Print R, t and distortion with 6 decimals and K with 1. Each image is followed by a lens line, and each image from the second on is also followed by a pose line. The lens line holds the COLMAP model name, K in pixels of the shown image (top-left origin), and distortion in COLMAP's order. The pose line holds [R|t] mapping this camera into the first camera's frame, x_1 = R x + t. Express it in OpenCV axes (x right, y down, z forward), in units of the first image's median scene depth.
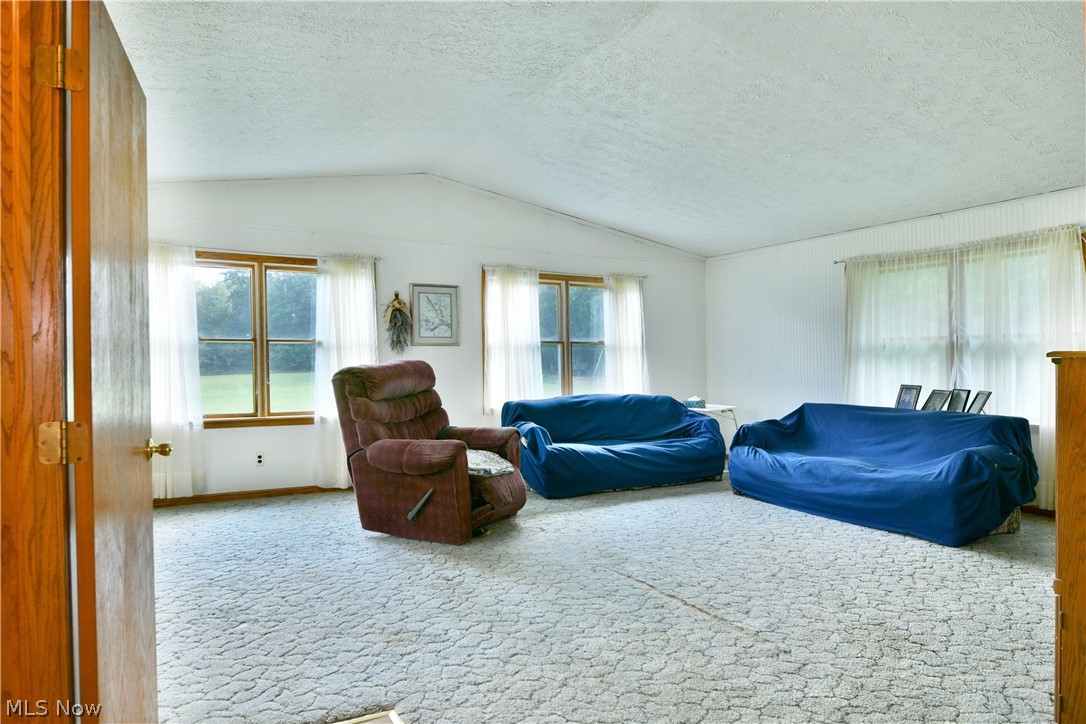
lens RADIAL K [[673.2, 0, 543.0], [0, 673.2, 362.0], [0, 0, 1]] dist [-0.006573, -0.001191]
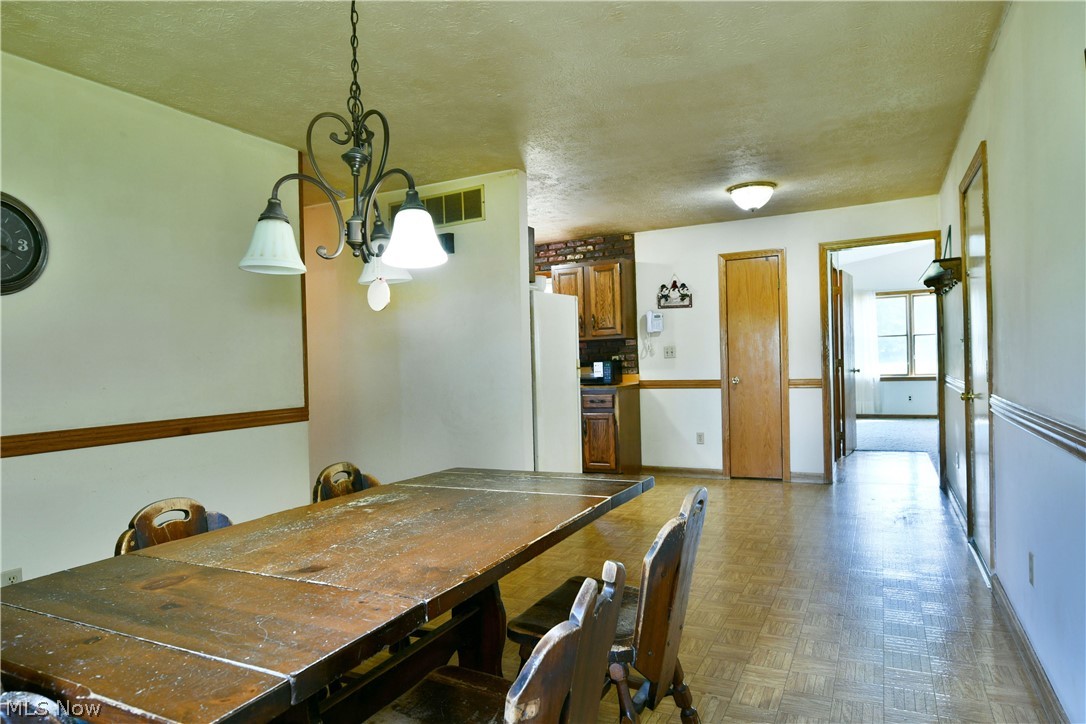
lens RADIAL K [[673.2, 0, 543.0], [0, 673.2, 362.0], [0, 0, 1]] dist [-0.006573, -0.001191]
pose [[0.572036, 0.000609, -0.820228, 0.555581], [0.014918, 0.999827, 0.011146, 0.006340], [0.820093, -0.018612, 0.571928, -0.954913]]
